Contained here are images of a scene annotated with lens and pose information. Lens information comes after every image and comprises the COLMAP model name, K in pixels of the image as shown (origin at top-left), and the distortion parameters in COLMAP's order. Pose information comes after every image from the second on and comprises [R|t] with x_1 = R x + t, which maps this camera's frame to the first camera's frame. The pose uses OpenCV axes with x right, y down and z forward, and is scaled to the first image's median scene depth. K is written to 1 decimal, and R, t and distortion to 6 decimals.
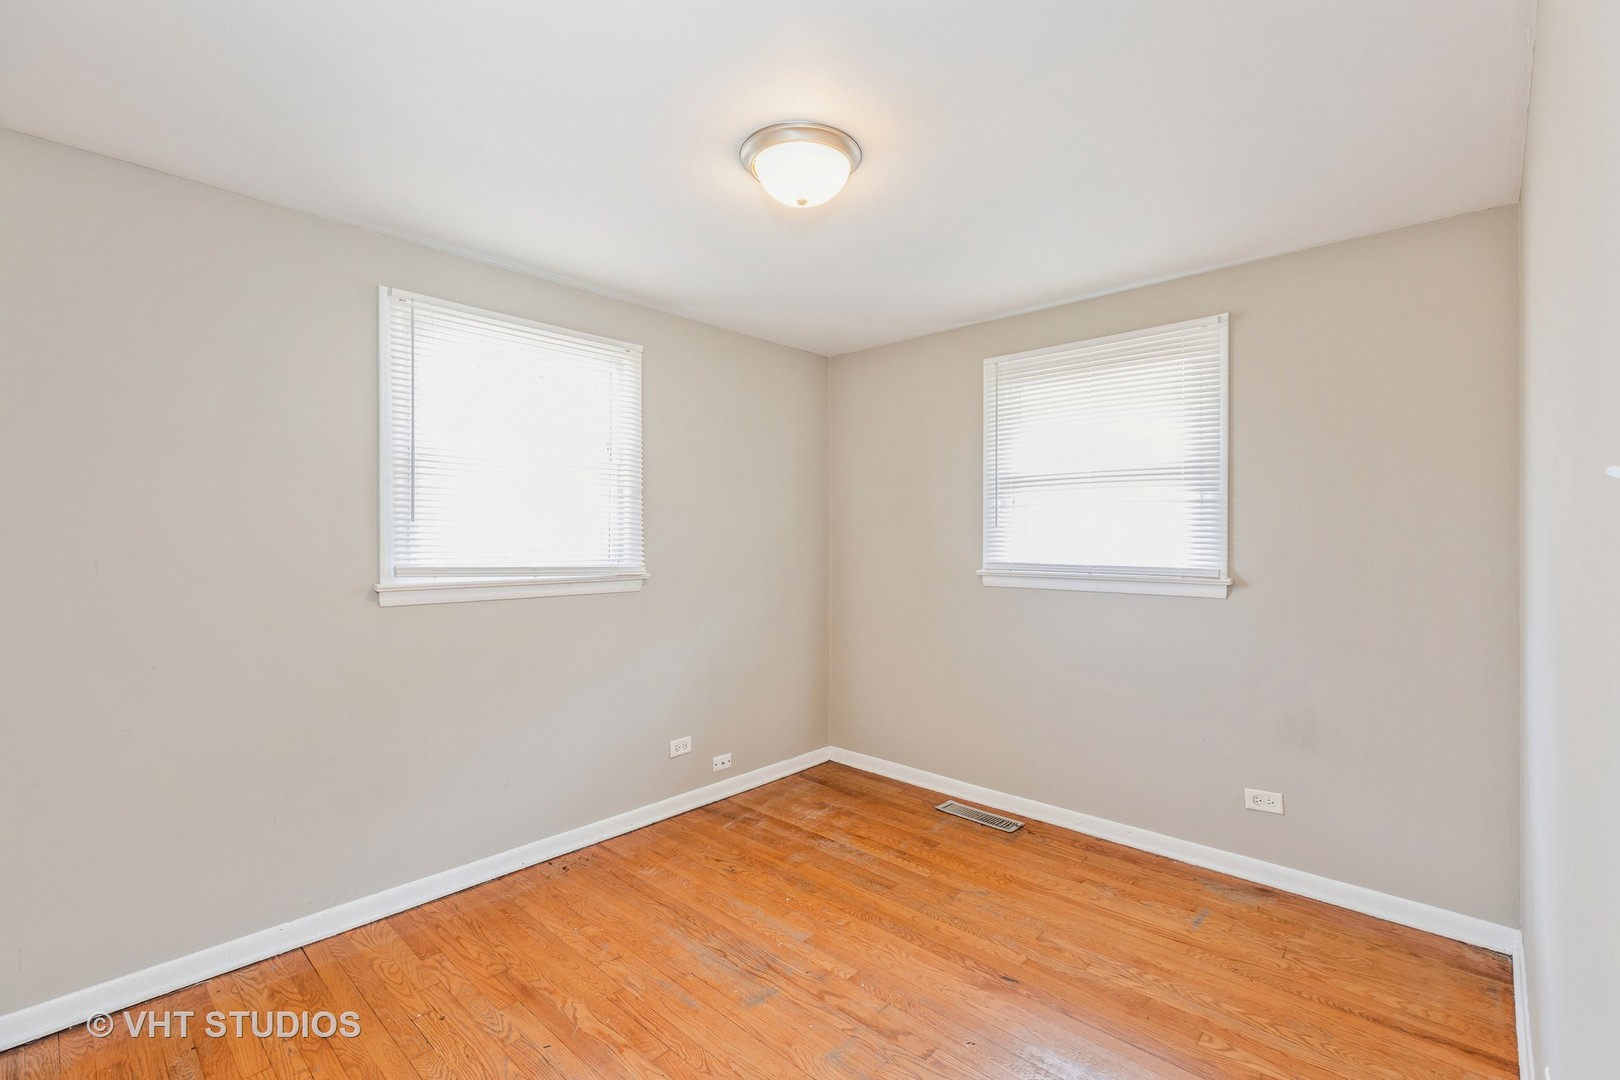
lens RADIAL K [[729.7, 0, 788.0], [0, 729.7, 555.2], [0, 0, 1]] dist [0.005417, 0.000977]
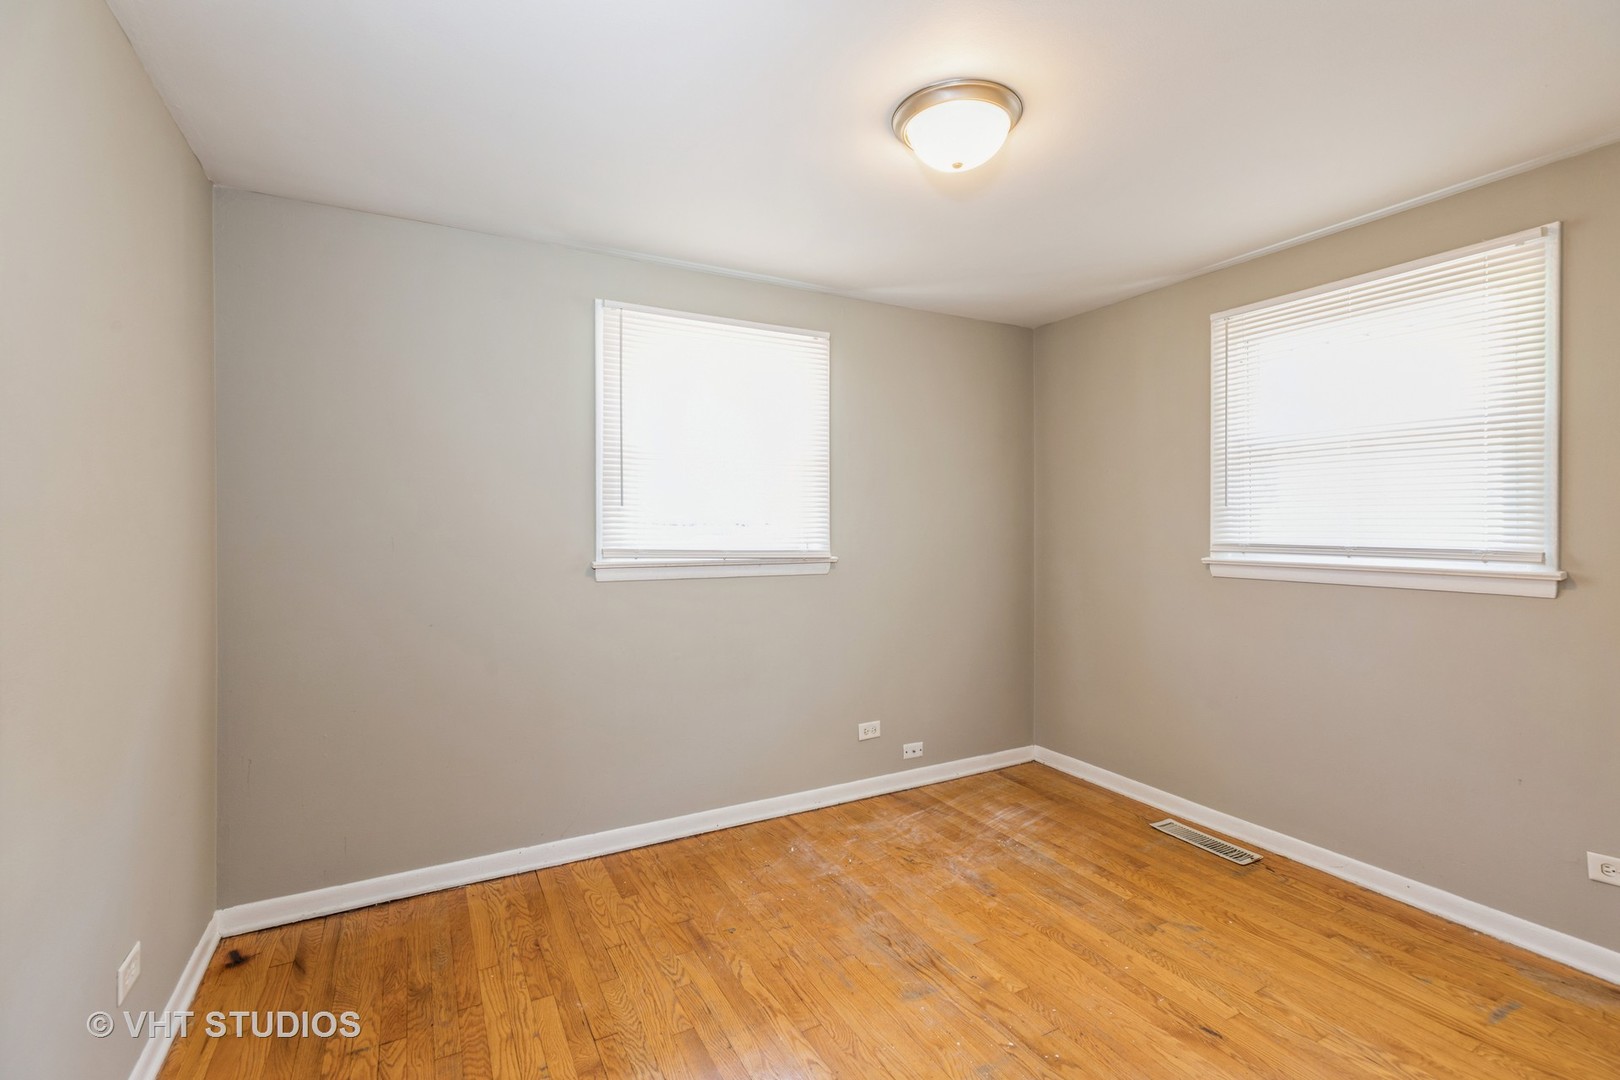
lens RADIAL K [[729.7, 0, 793.5], [0, 729.7, 543.6], [0, 0, 1]] dist [0.005417, 0.000977]
pose [[0.947524, 0.007758, -0.319589, 0.099243], [-0.008211, 0.999966, -0.000069, 0.009396], [0.319578, 0.002690, 0.947556, 0.023781]]
